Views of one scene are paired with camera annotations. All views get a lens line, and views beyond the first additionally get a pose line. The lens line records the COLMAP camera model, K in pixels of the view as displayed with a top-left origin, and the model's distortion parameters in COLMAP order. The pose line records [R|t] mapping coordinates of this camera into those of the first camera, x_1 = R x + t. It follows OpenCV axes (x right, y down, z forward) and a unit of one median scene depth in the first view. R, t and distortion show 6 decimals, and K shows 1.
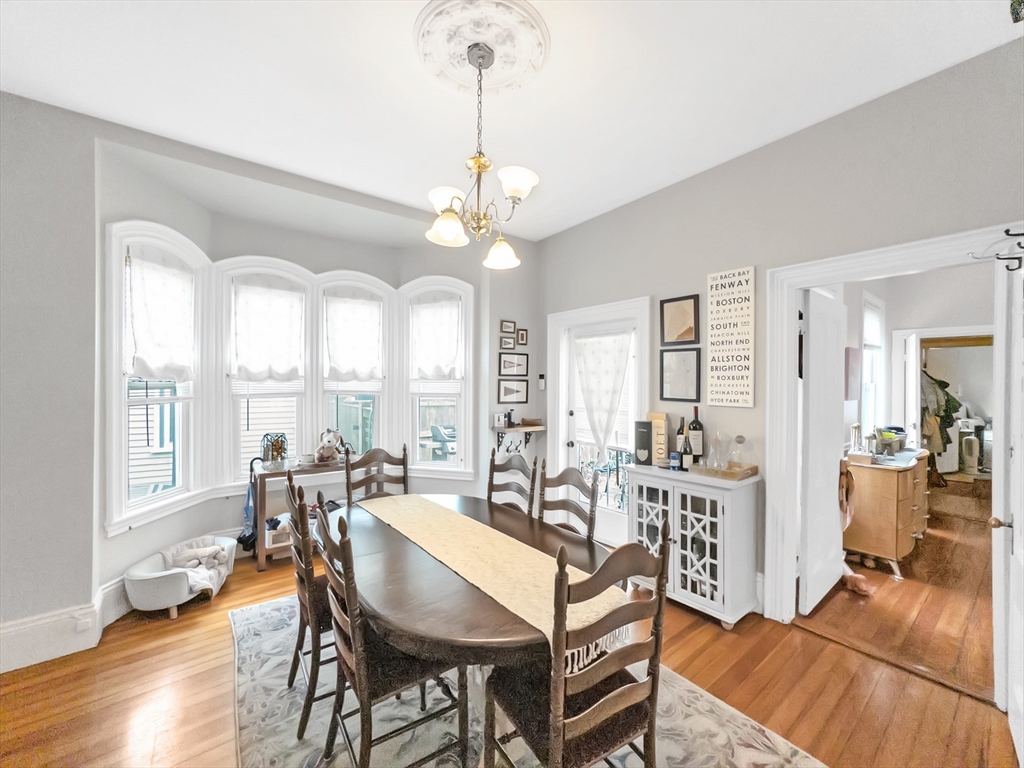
lens RADIAL K [[409.5, 0, 519.4], [0, 409.5, 378.4], [0, 0, 1]] dist [-0.035627, 0.009196]
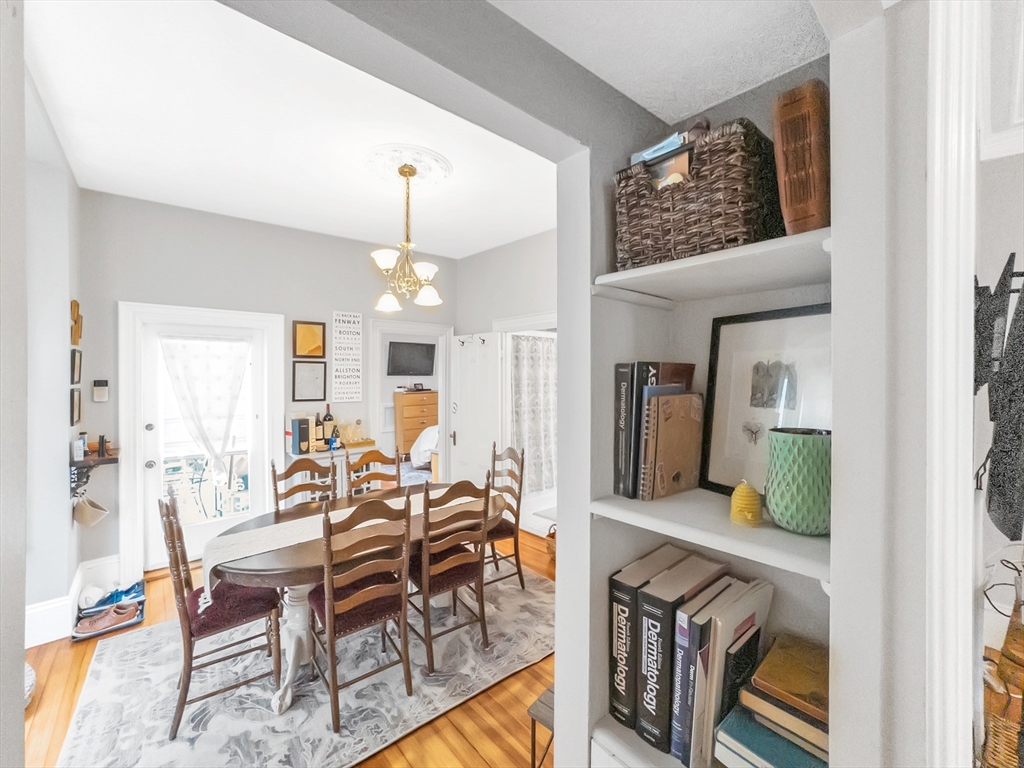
lens RADIAL K [[409.5, 0, 496.9], [0, 409.5, 382.1], [0, 0, 1]] dist [-0.035627, 0.009196]
pose [[-0.002179, -0.017989, 0.999836, -0.850493], [-0.004971, 0.999826, 0.017978, -0.030031], [-0.999985, -0.004931, -0.002268, 0.374837]]
